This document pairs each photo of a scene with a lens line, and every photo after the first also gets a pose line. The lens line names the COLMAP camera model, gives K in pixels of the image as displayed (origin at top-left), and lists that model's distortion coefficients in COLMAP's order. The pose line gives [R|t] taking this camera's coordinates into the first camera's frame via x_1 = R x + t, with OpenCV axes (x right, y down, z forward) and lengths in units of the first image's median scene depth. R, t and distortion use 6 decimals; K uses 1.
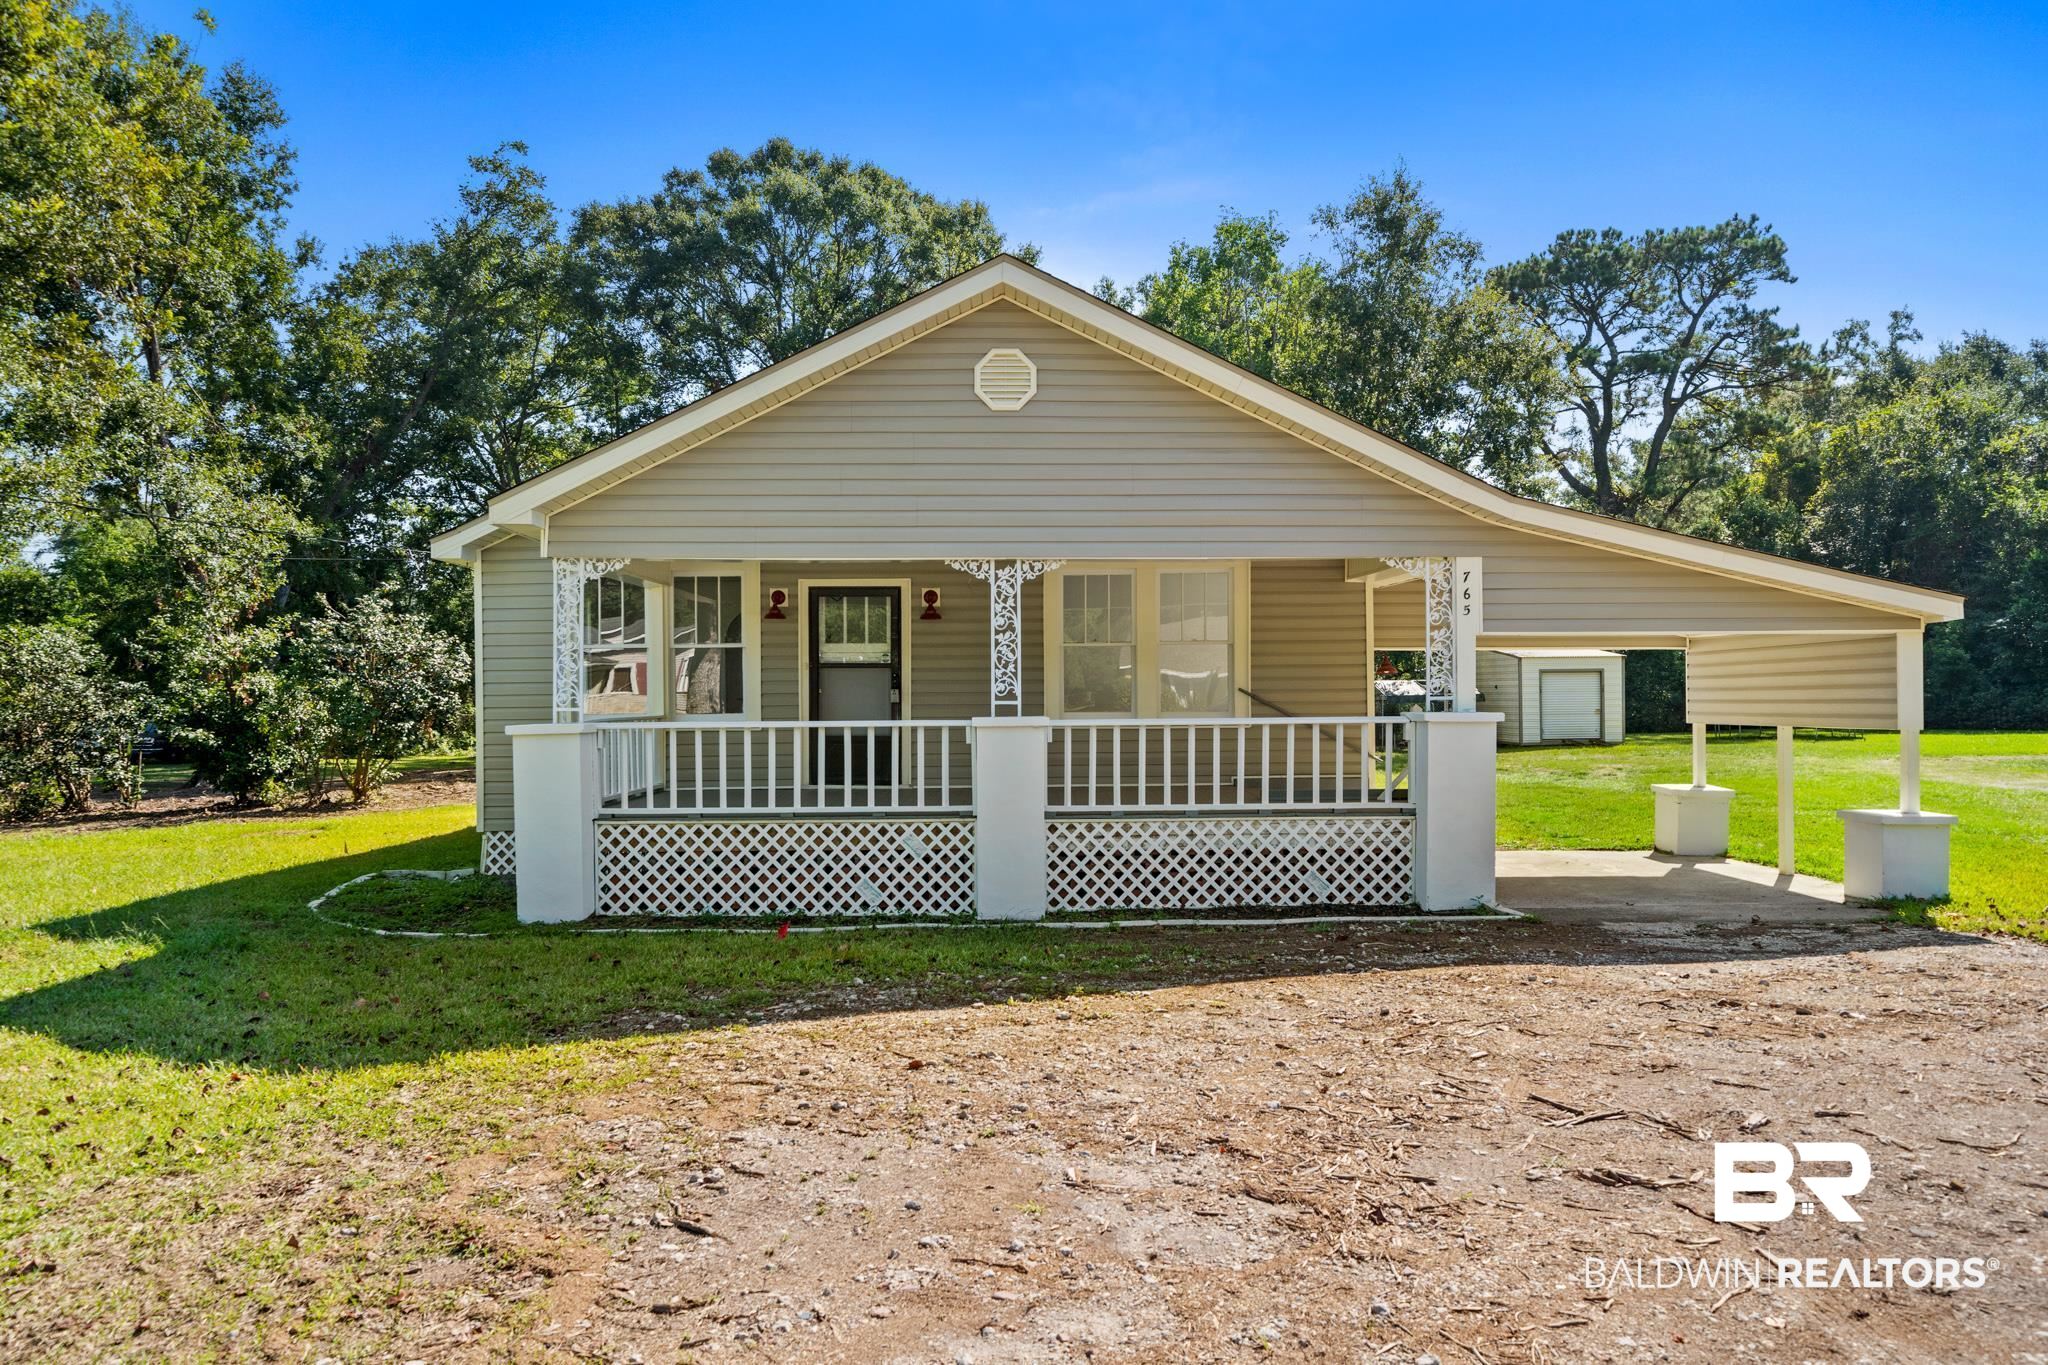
lens RADIAL K [[1417.2, 0, 1024.0], [0, 1417.2, 686.3], [0, 0, 1]] dist [0.000208, -0.000235]
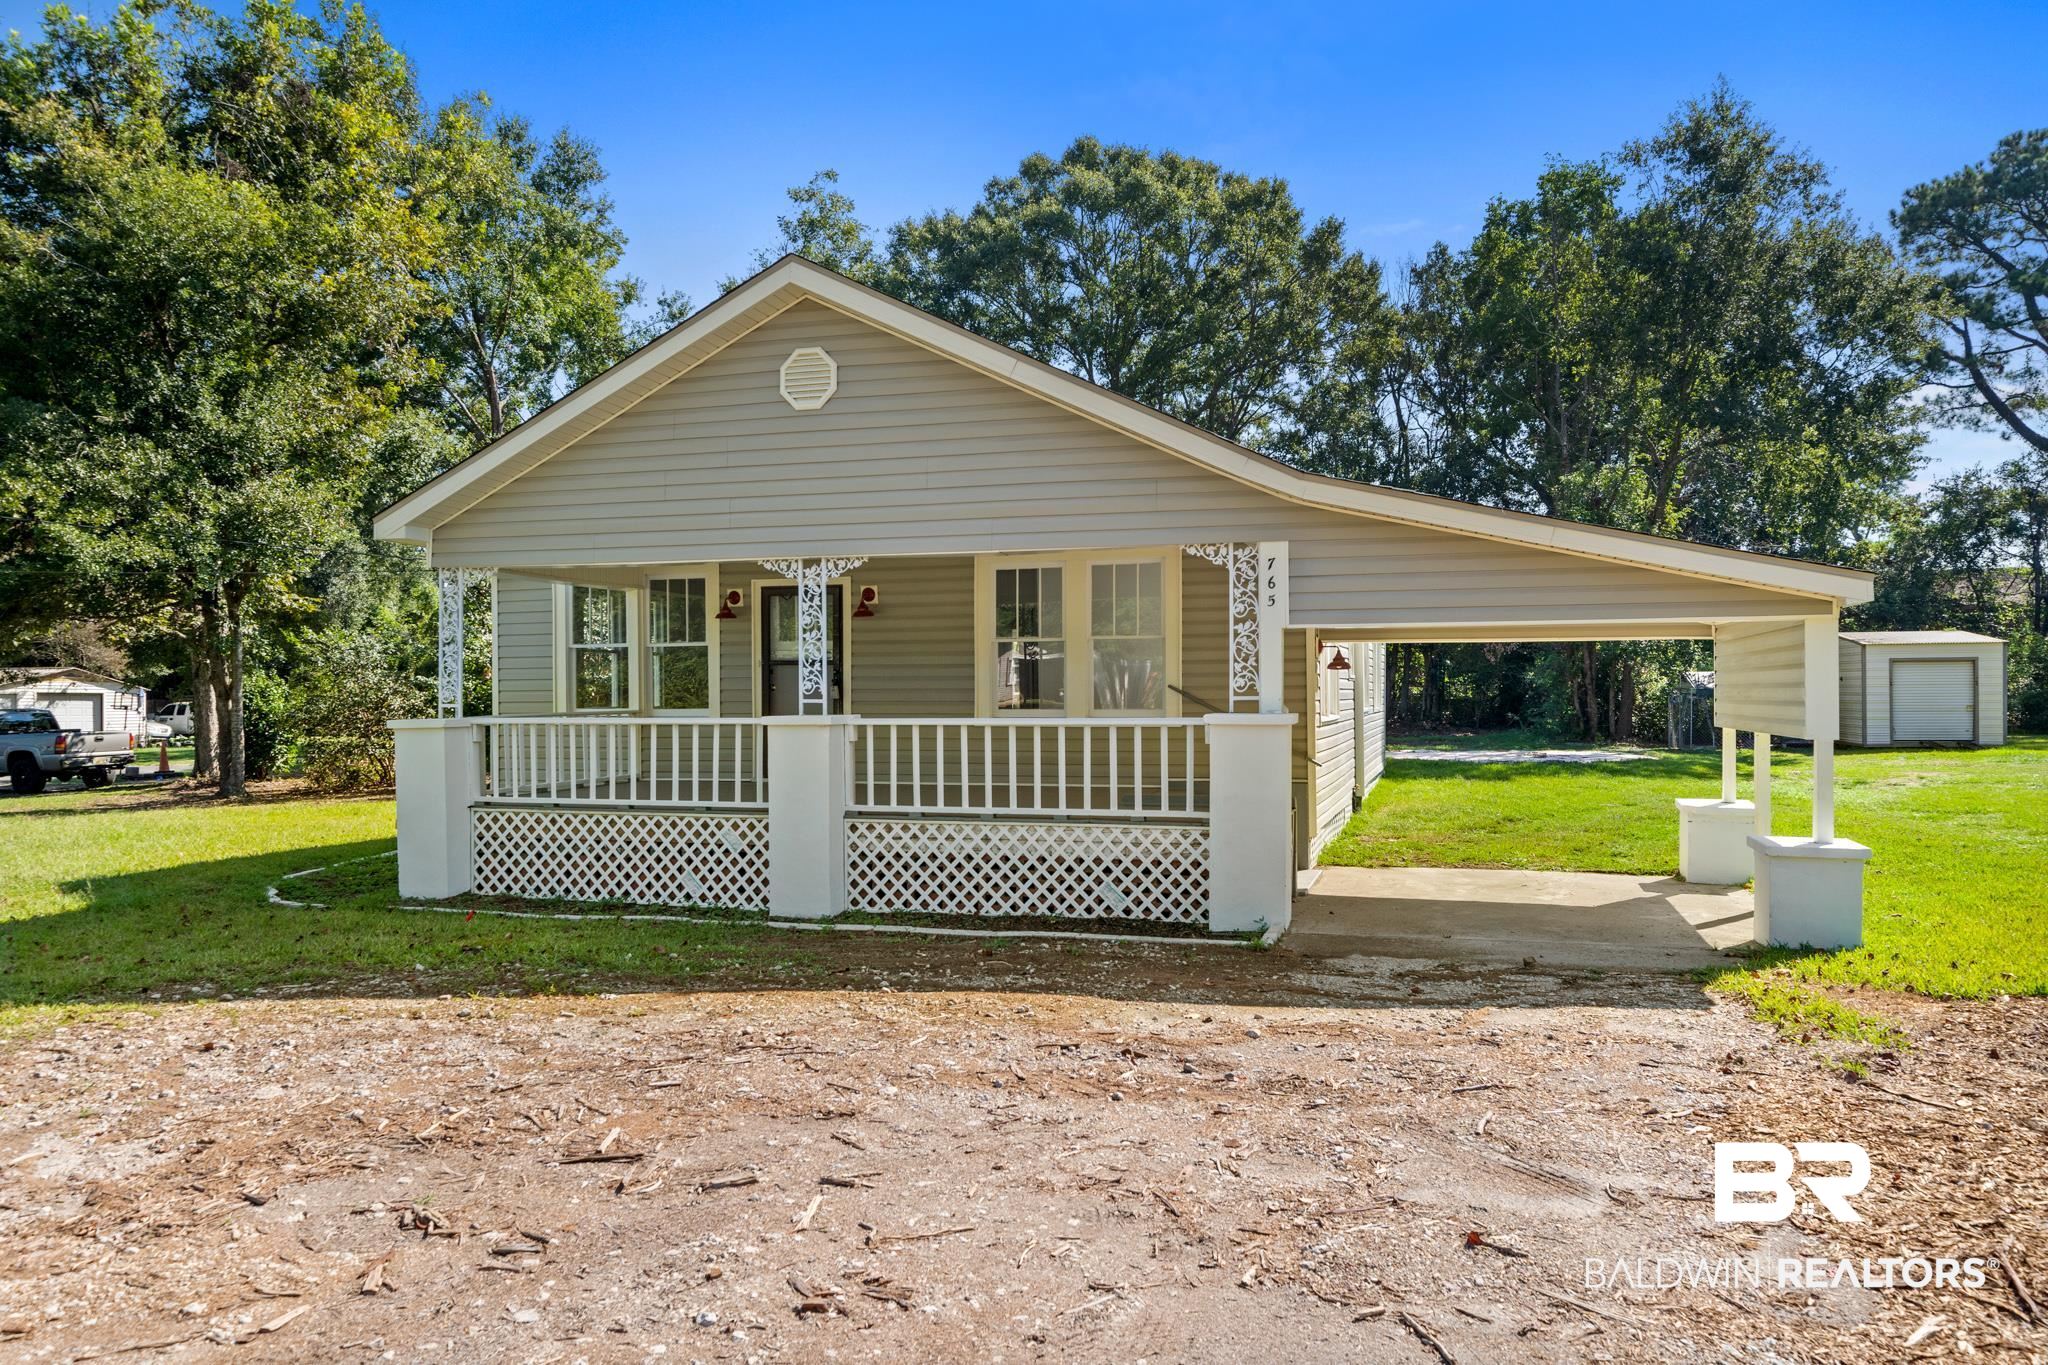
lens RADIAL K [[1417.2, 0, 1023.4], [0, 1417.2, 684.4], [0, 0, 1]] dist [0.000208, -0.000235]
pose [[0.950745, 0.000529, -0.309975, 0.440001], [0.001329, 0.999982, 0.005783, -0.005900], [0.309972, -0.005911, 0.950727, 0.092722]]
